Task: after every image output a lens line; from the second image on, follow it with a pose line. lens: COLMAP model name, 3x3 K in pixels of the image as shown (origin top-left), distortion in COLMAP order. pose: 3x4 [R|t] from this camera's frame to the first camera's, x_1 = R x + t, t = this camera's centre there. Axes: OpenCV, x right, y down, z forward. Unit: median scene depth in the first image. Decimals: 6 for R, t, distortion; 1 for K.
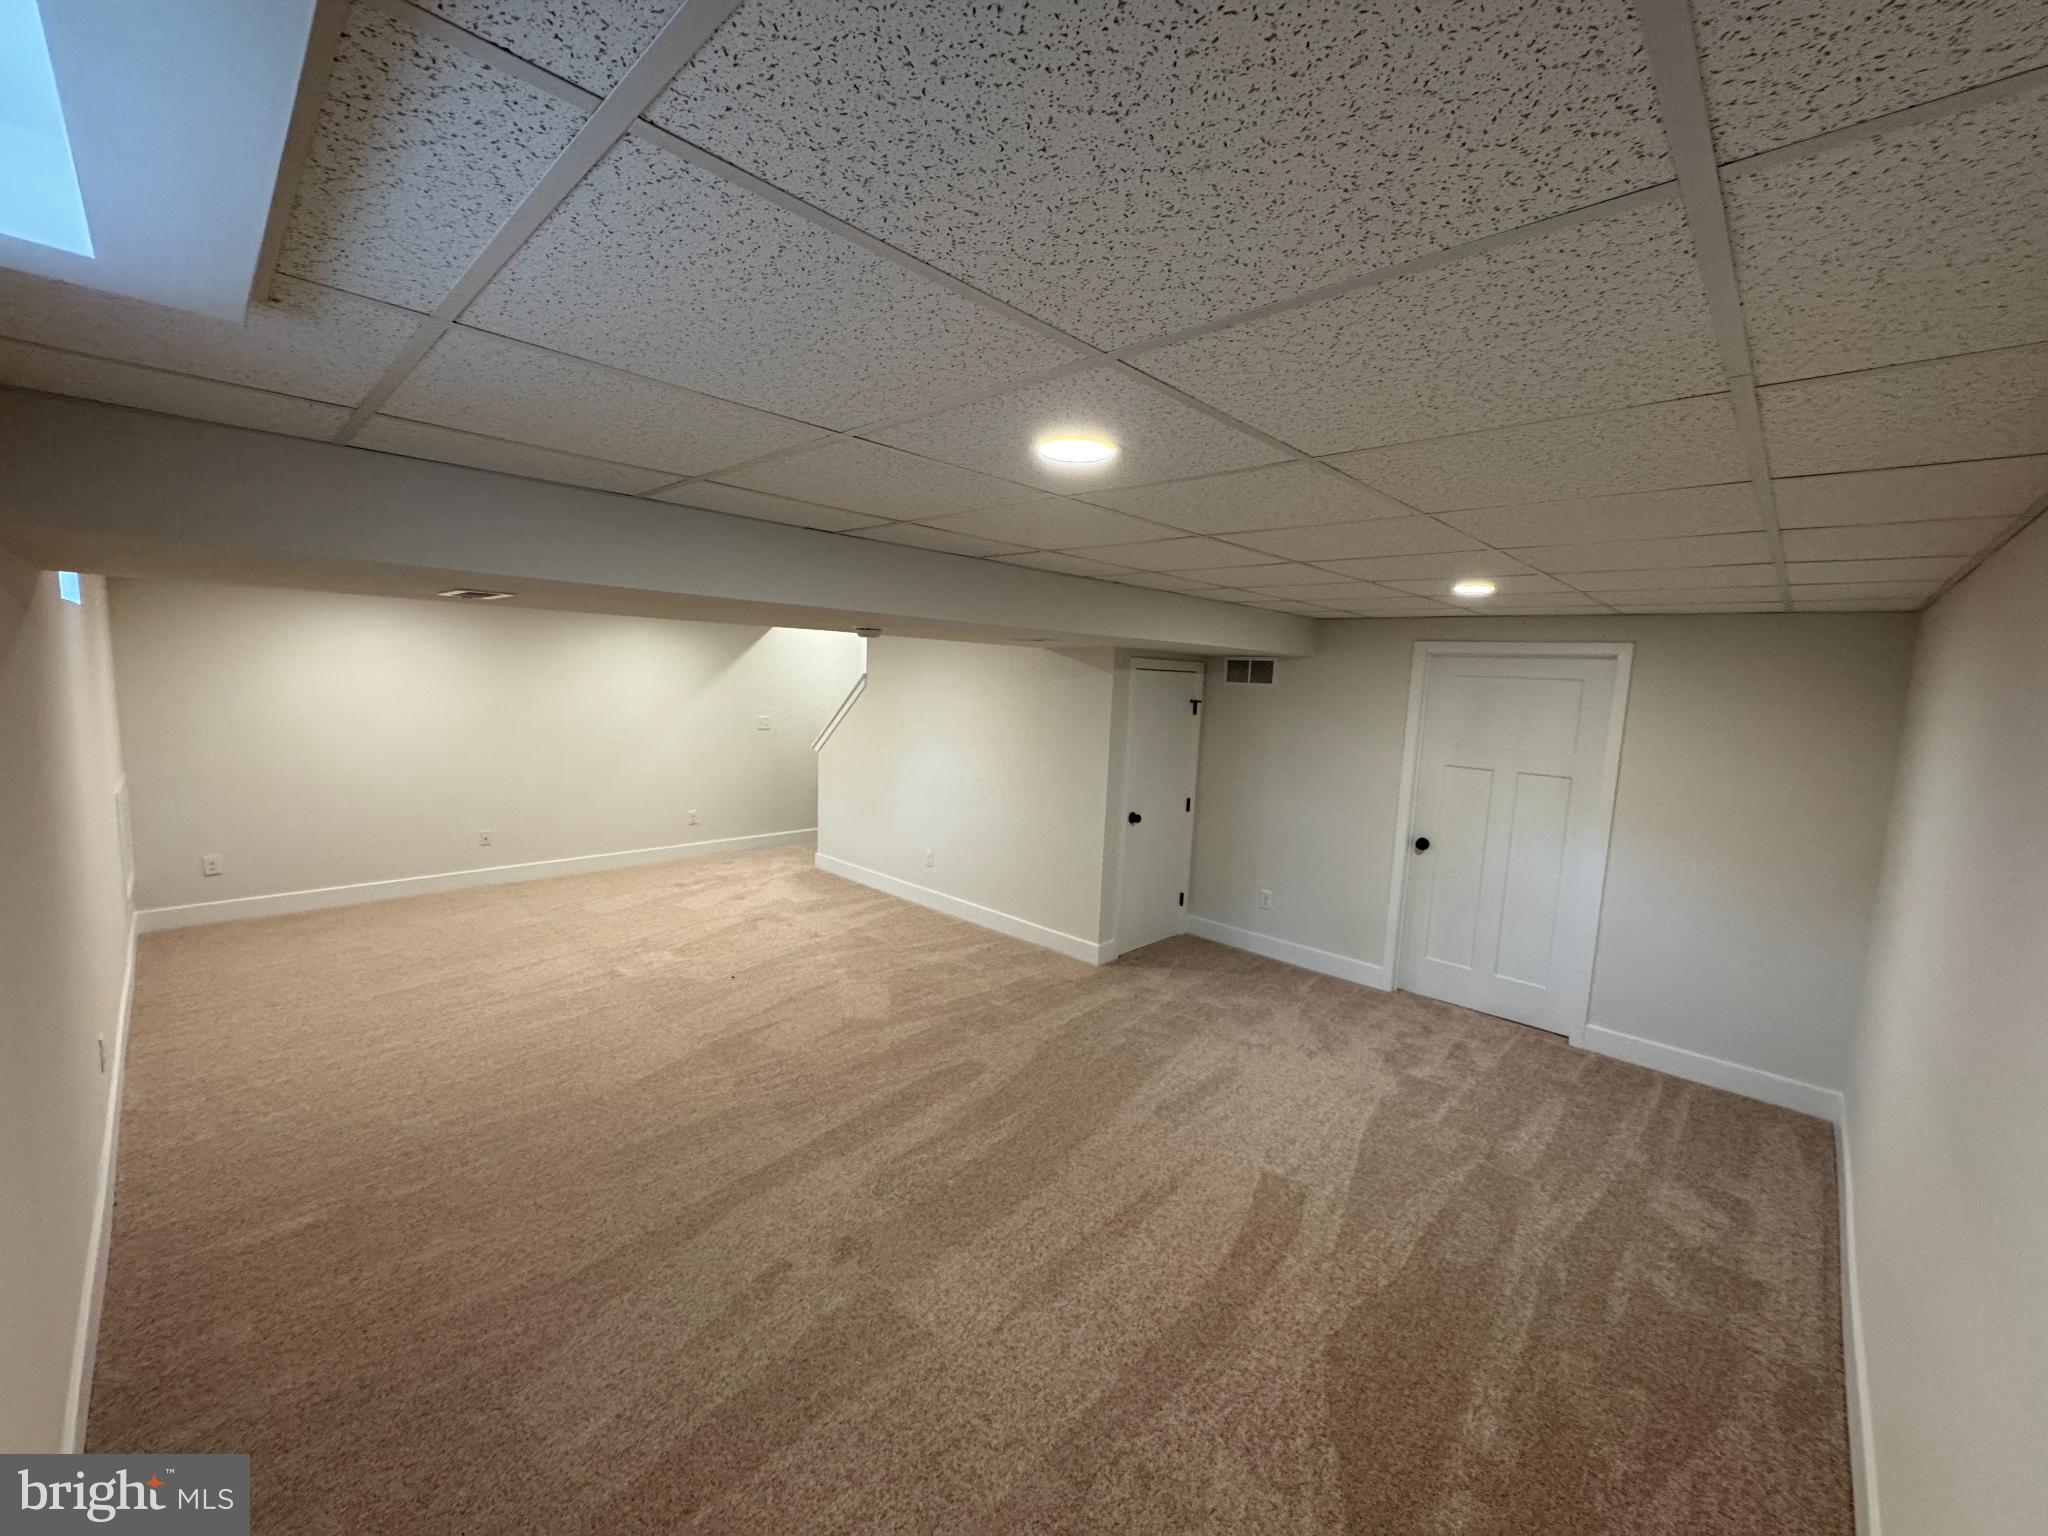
lens RADIAL K [[826.8, 0, 1020.4], [0, 826.8, 769.3], [0, 0, 1]] dist [0.000302, -0.000019]
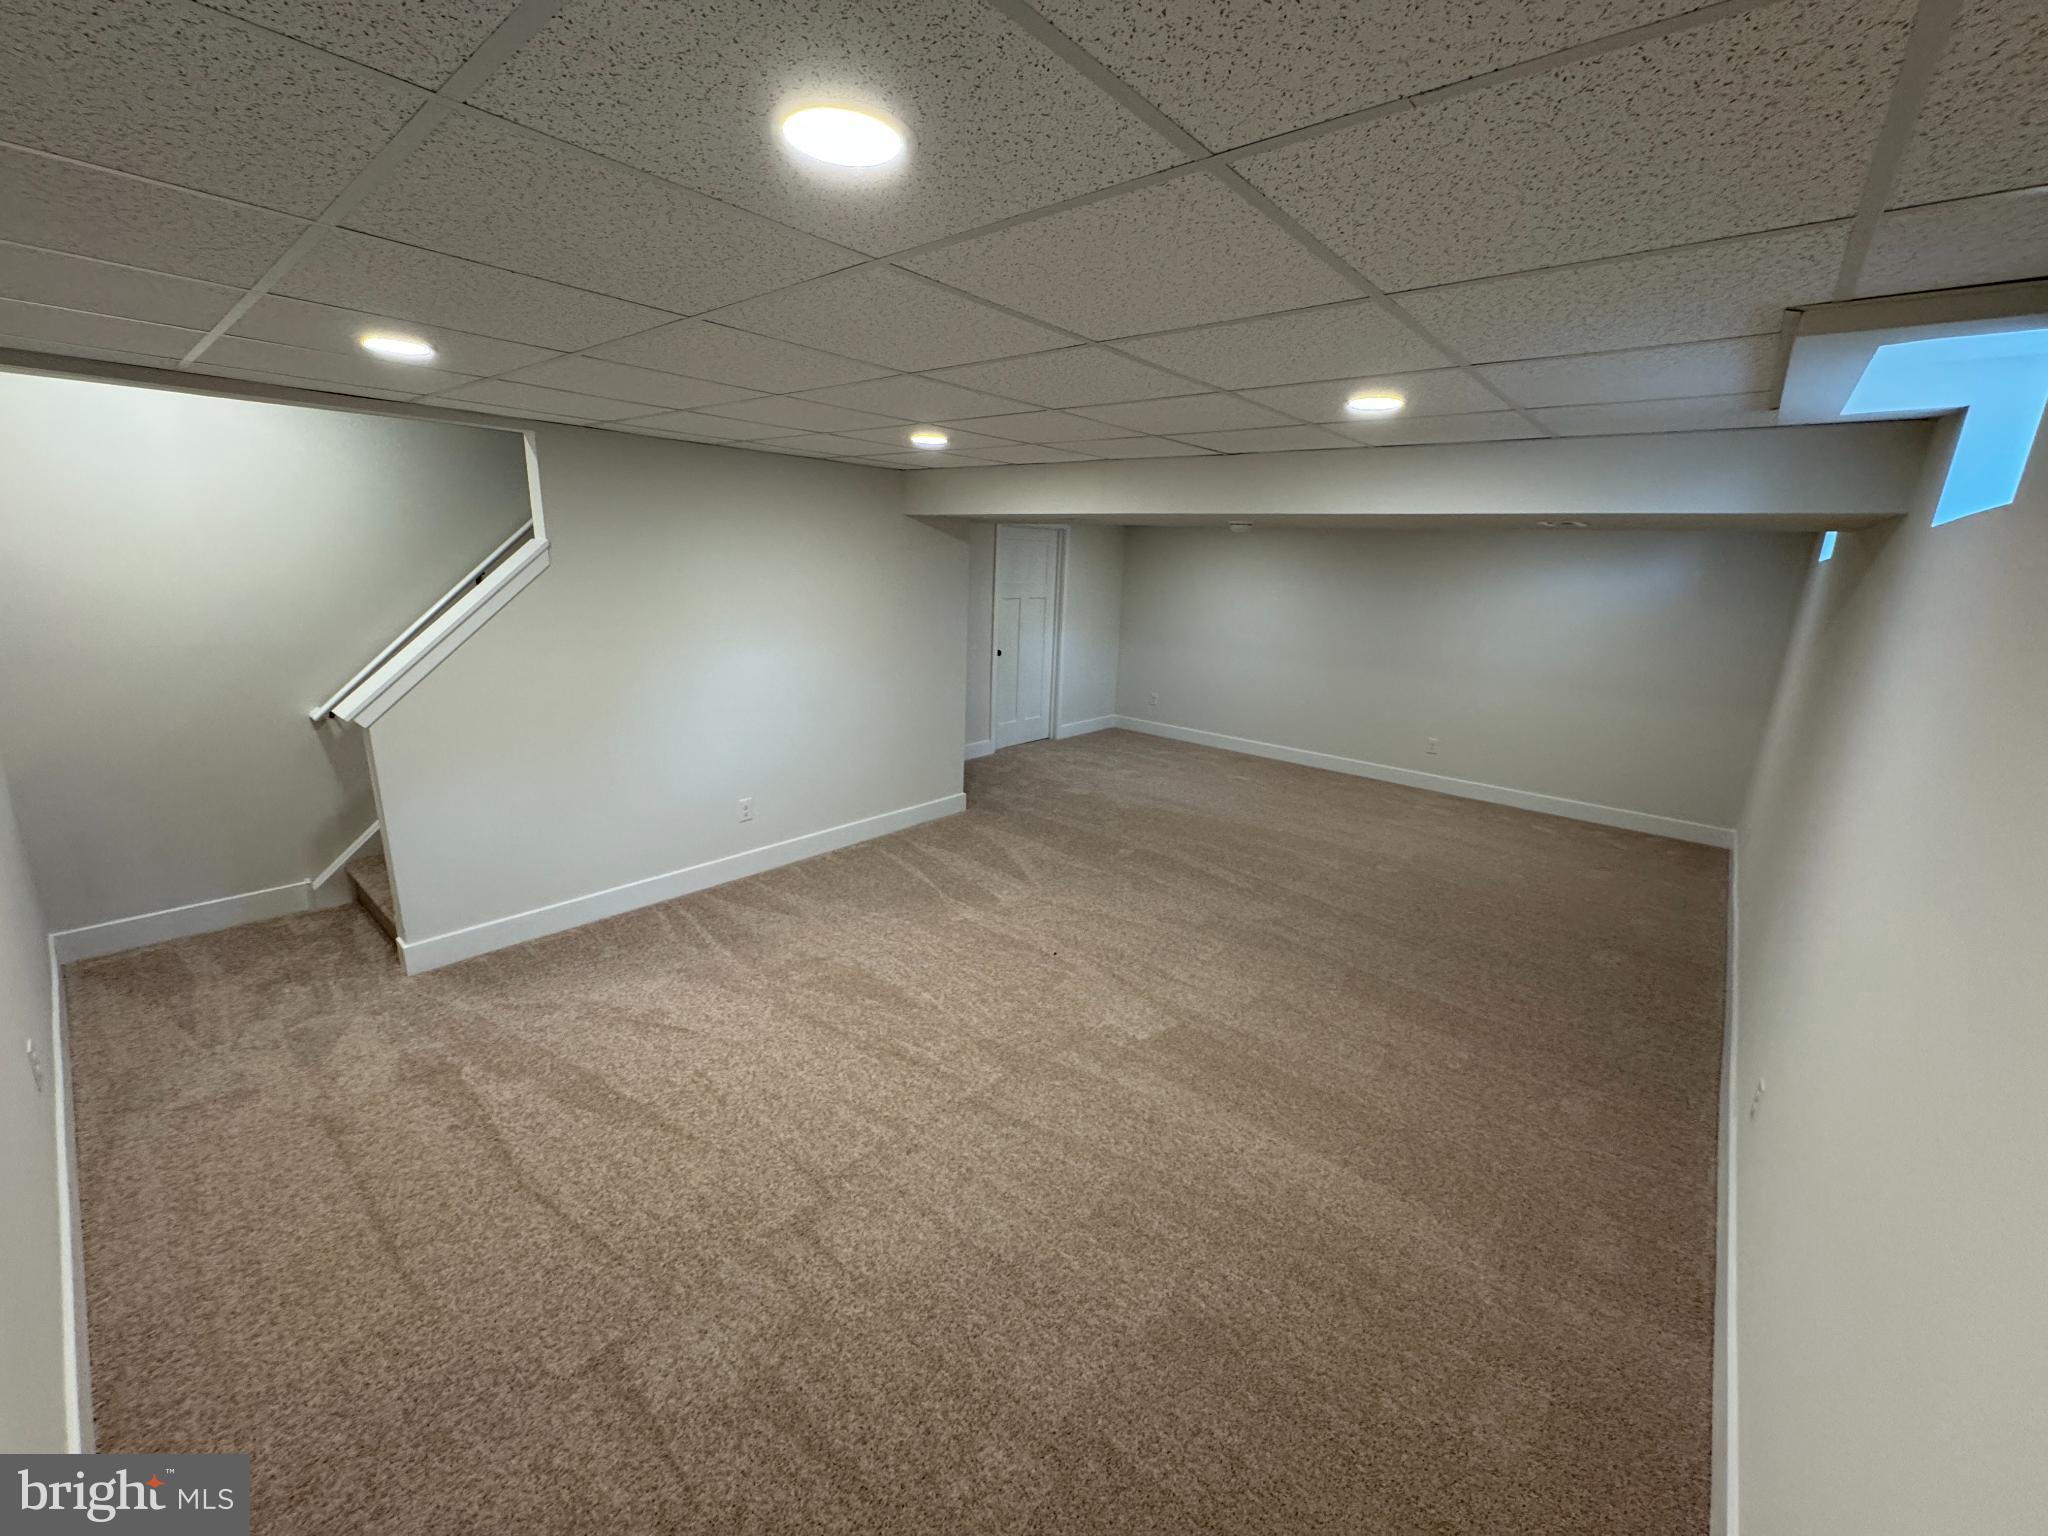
lens RADIAL K [[826.8, 0, 1022.0], [0, 826.8, 769.4], [0, 0, 1]] dist [0.000302, -0.000019]
pose [[-0.021625, -0.309628, 0.950612, -0.808199], [0.093504, 0.946040, 0.310266, -0.126616], [-0.995384, 0.095595, 0.008493, 0.787350]]
